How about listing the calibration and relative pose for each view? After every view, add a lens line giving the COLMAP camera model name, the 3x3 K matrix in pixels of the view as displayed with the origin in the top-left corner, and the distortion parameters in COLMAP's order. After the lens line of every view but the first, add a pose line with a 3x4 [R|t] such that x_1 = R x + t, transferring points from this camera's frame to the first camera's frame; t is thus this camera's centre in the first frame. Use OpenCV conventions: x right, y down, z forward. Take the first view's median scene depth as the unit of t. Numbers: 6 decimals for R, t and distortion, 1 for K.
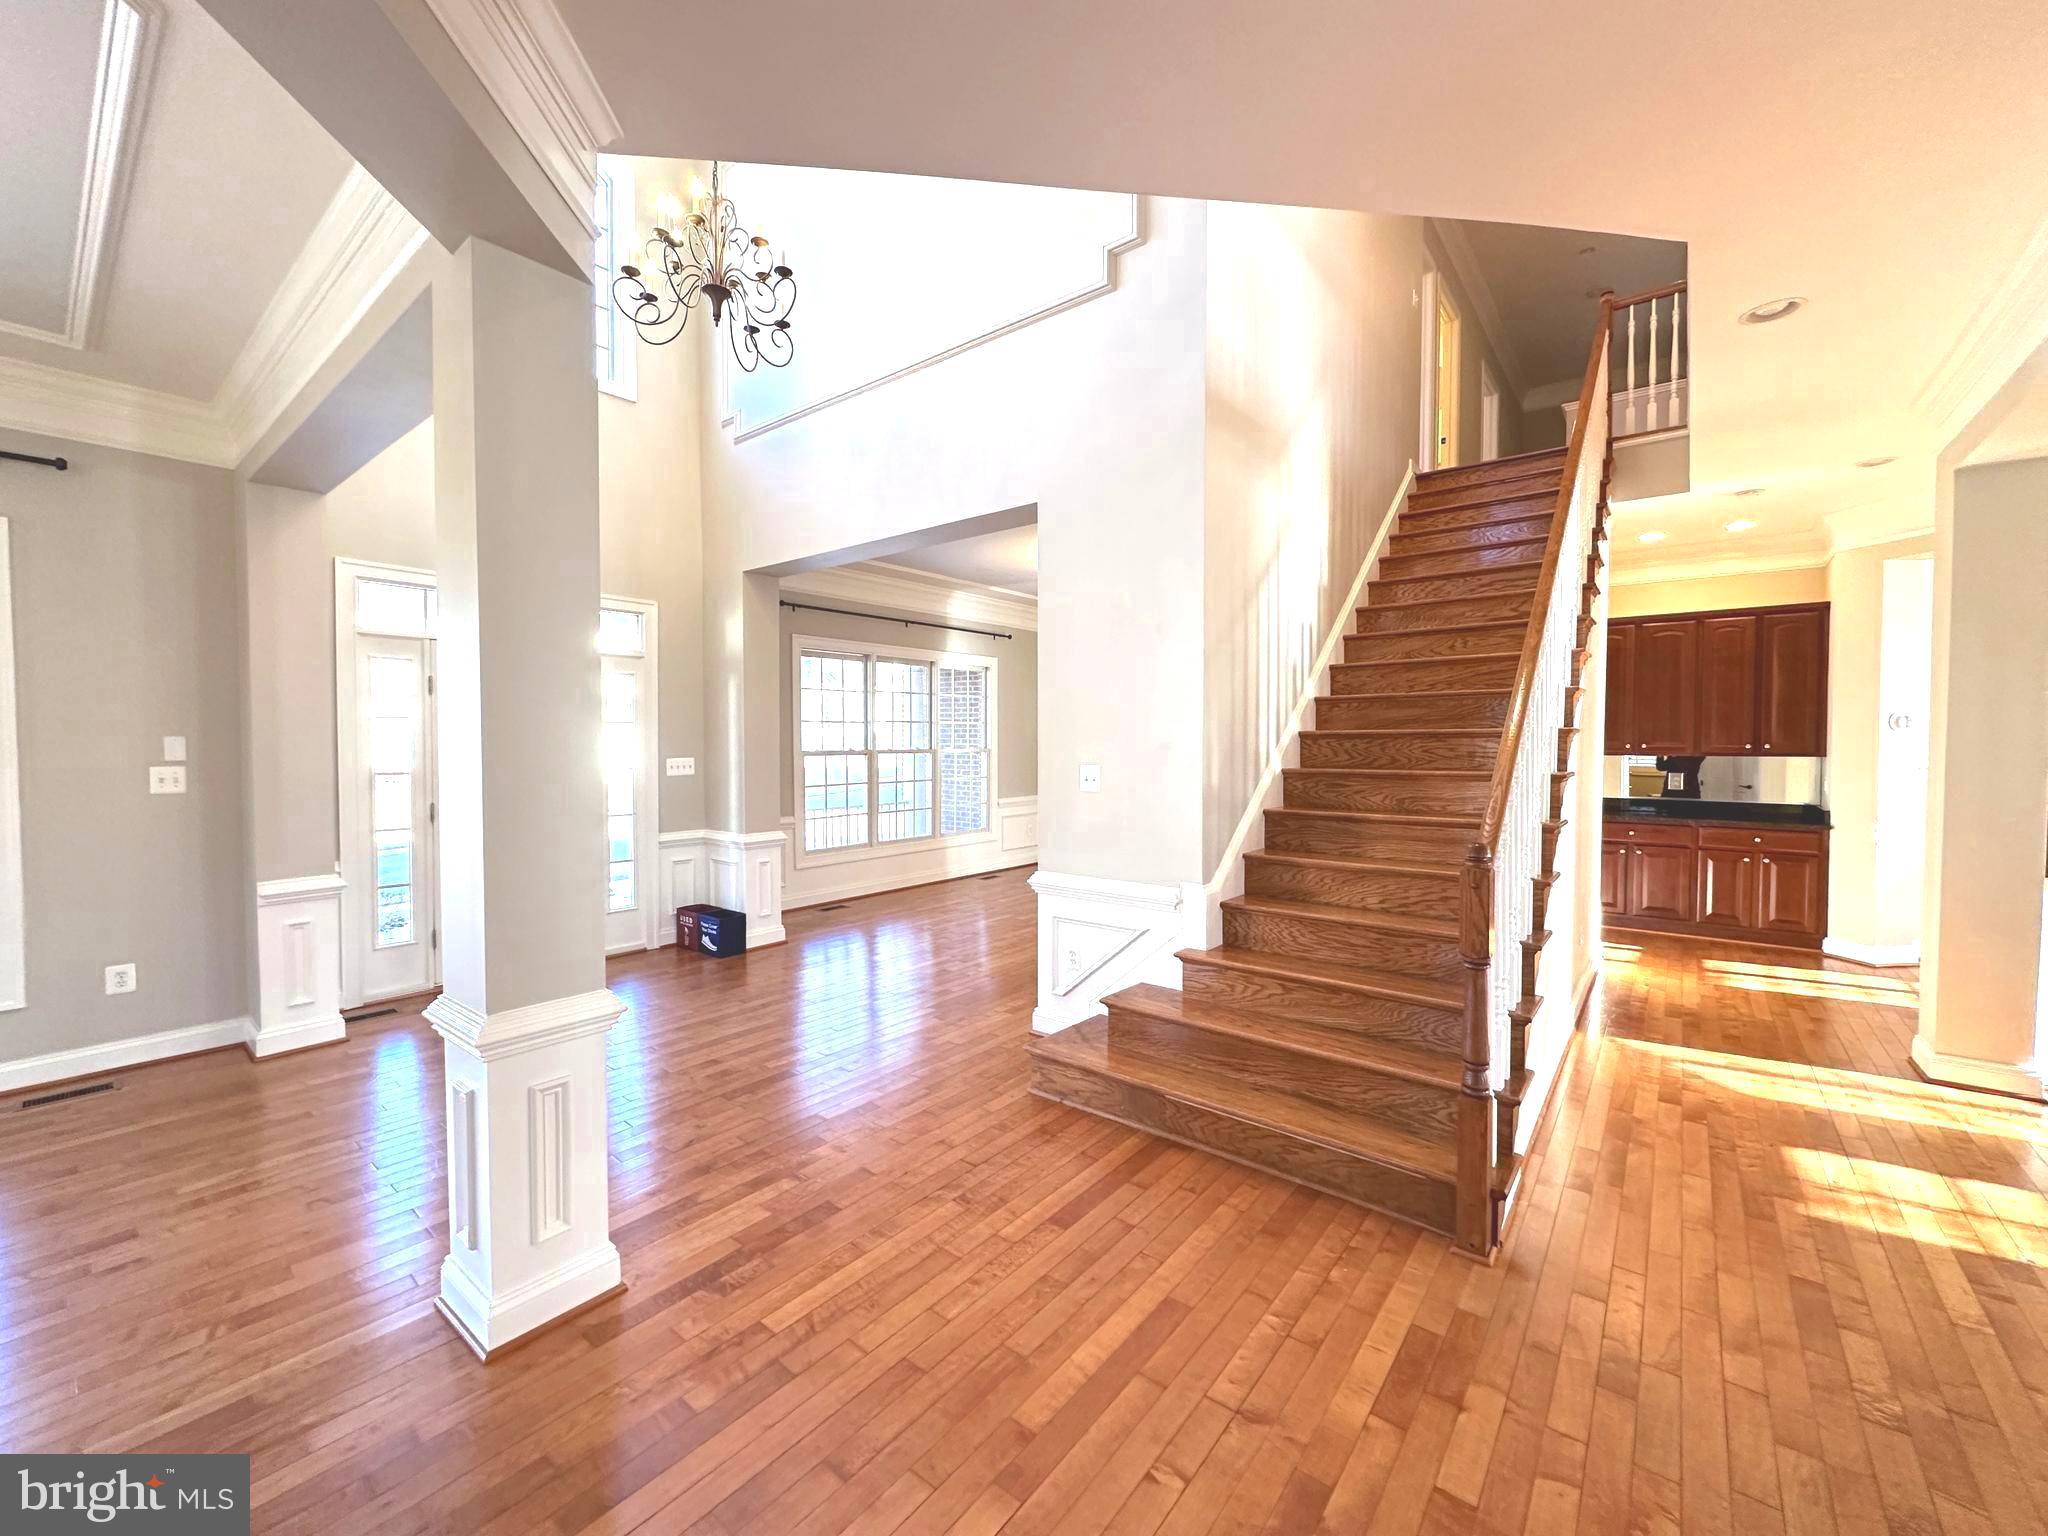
lens RADIAL K [[809.6, 0, 1033.4], [0, 809.6, 765.8], [0, 0, 1]] dist [-0.001754, -0.000167]
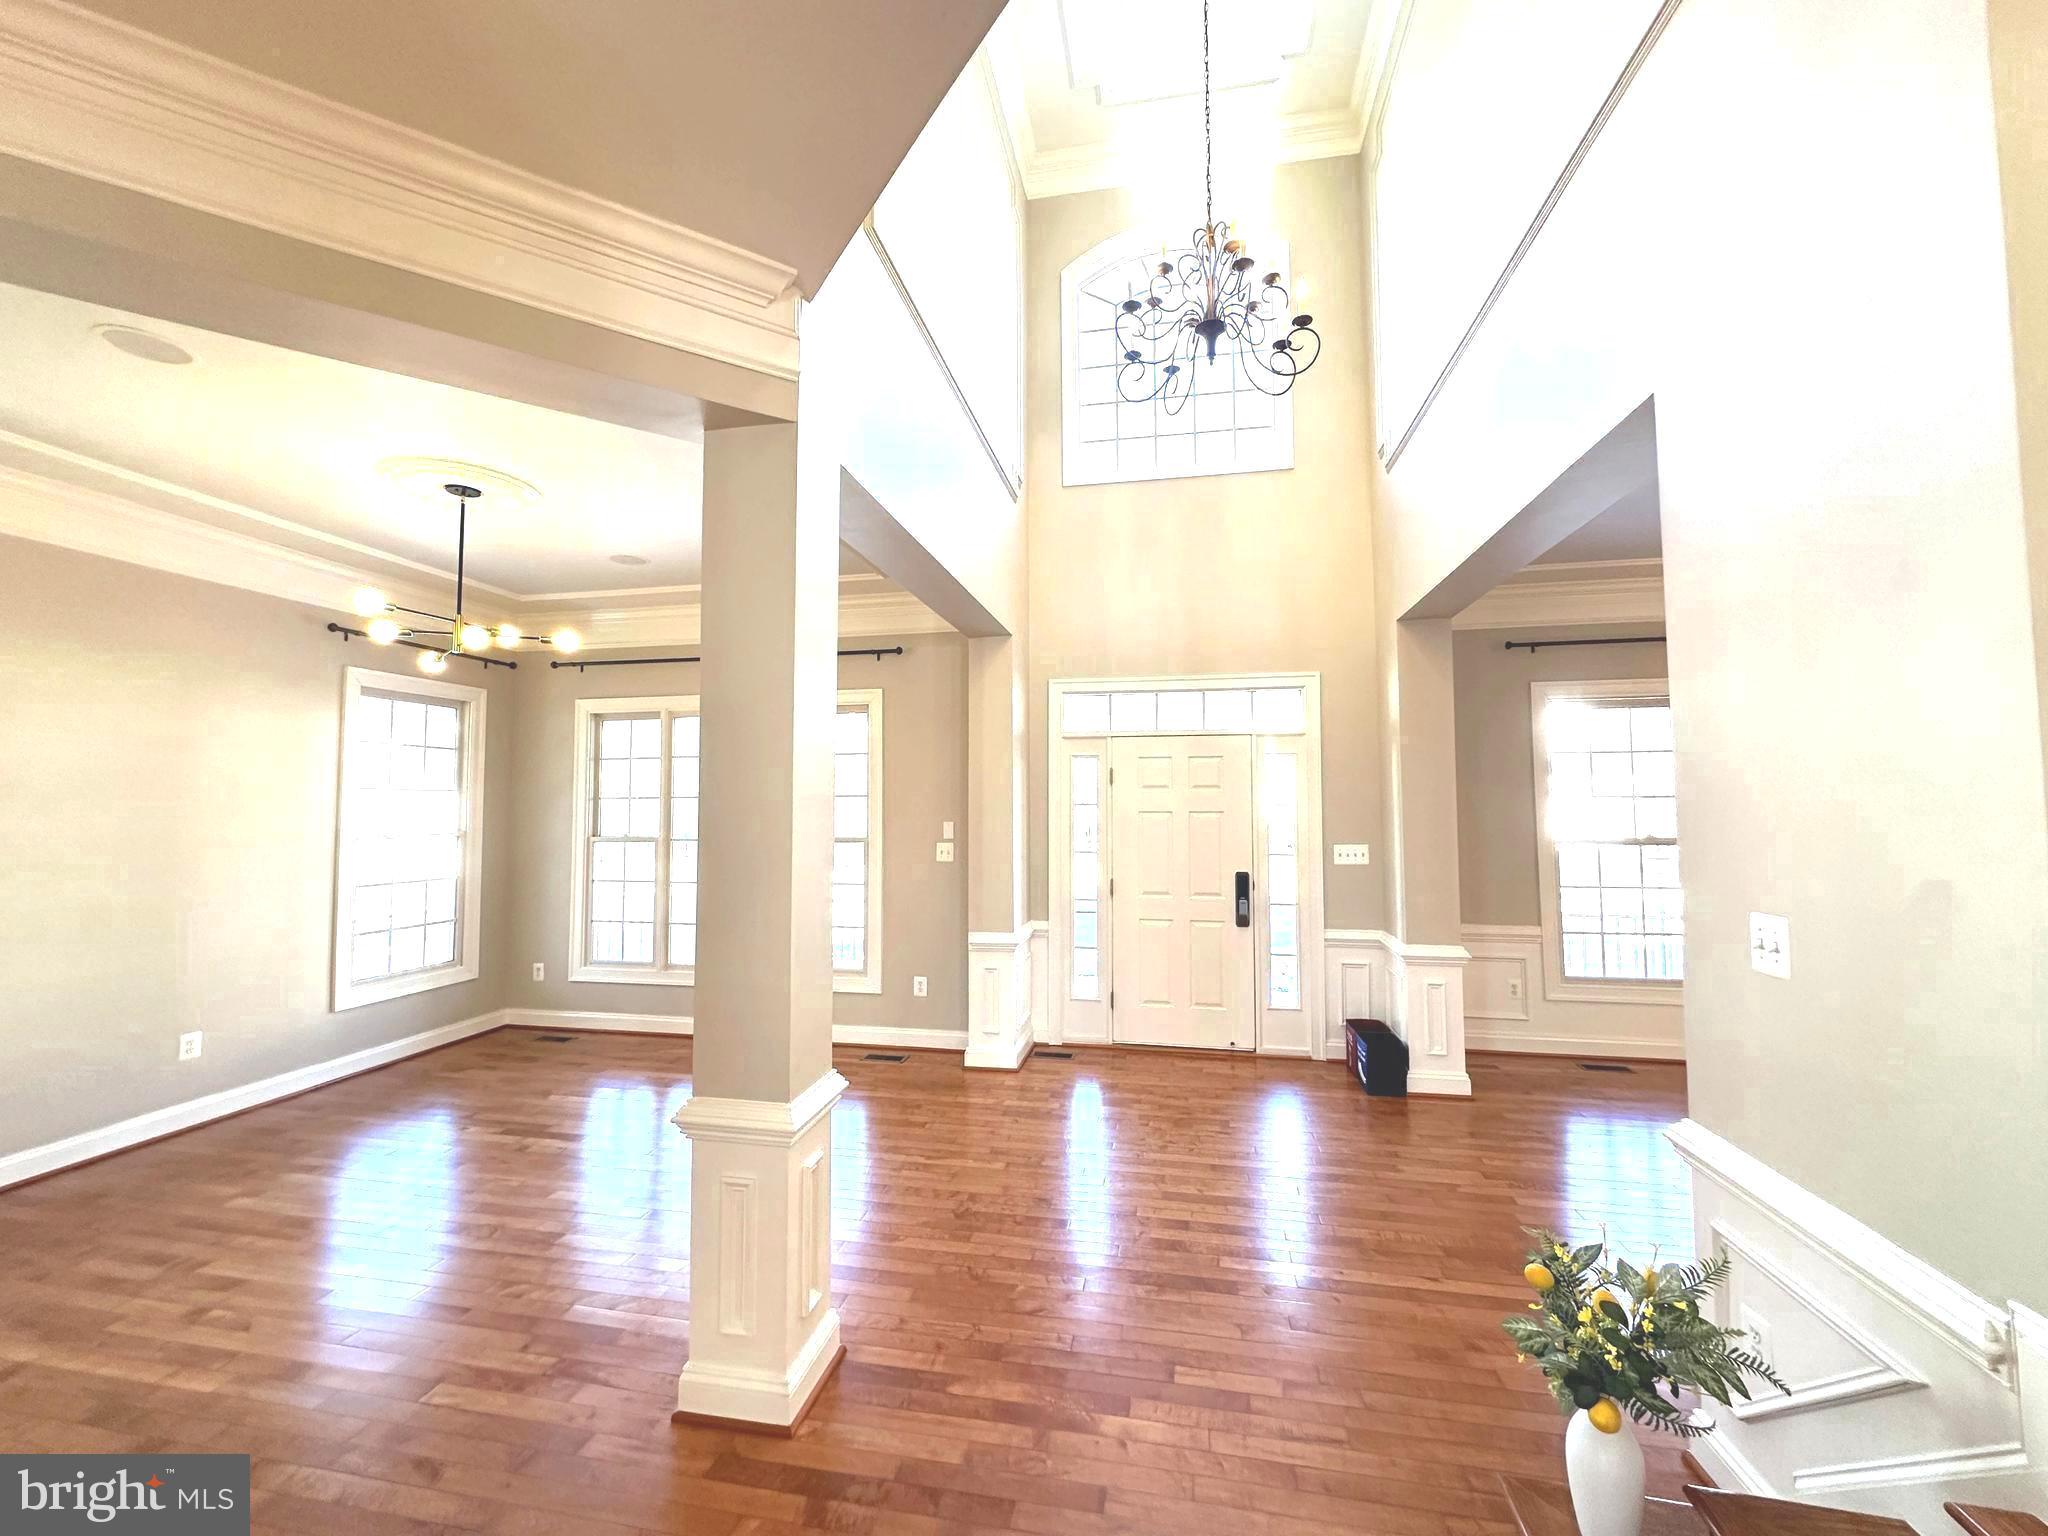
lens RADIAL K [[809.6, 0, 1025.3], [0, 809.6, 763.2], [0, 0, 1]] dist [-0.001754, -0.000167]
pose [[0.460792, -0.055710, -0.885758, 0.233229], [-0.025756, 0.996768, -0.076091, -0.027938], [0.887134, 0.057875, 0.457868, 0.372138]]
